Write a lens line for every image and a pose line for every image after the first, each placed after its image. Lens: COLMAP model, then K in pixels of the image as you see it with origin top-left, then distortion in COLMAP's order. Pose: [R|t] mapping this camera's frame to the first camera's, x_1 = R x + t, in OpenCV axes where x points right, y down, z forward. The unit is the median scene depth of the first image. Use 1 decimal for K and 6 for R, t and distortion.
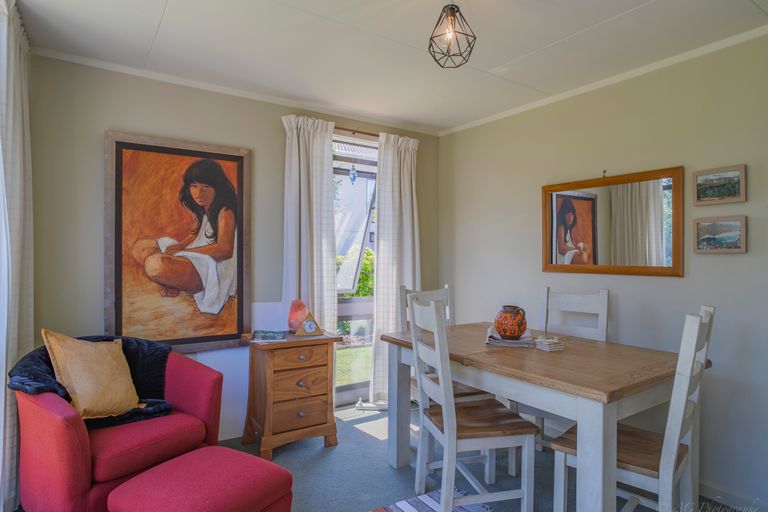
lens RADIAL K [[457.0, 0, 385.6], [0, 457.0, 252.6], [0, 0, 1]] dist [-0.009499, 0.003658]
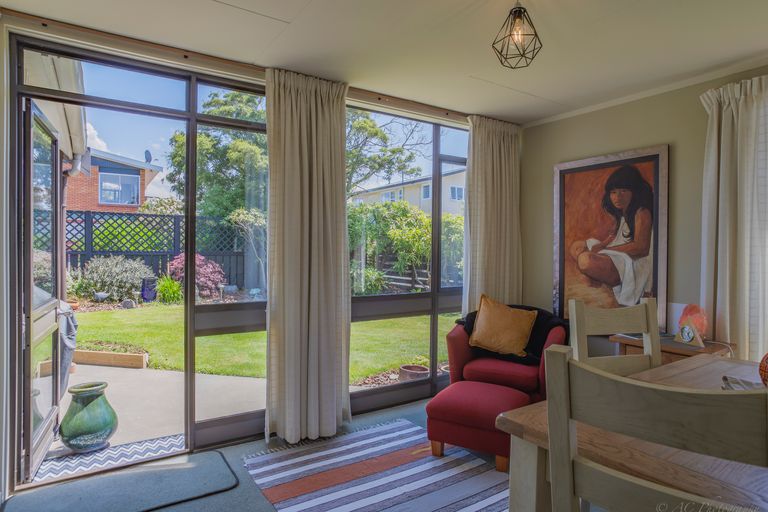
lens RADIAL K [[457.0, 0, 385.2], [0, 457.0, 256.4], [0, 0, 1]] dist [-0.009499, 0.003658]
pose [[0.005833, 0.001133, -0.999982, 0.716622], [-0.004944, 0.999987, 0.001104, 0.015831], [0.999971, 0.004938, 0.005839, 0.423351]]
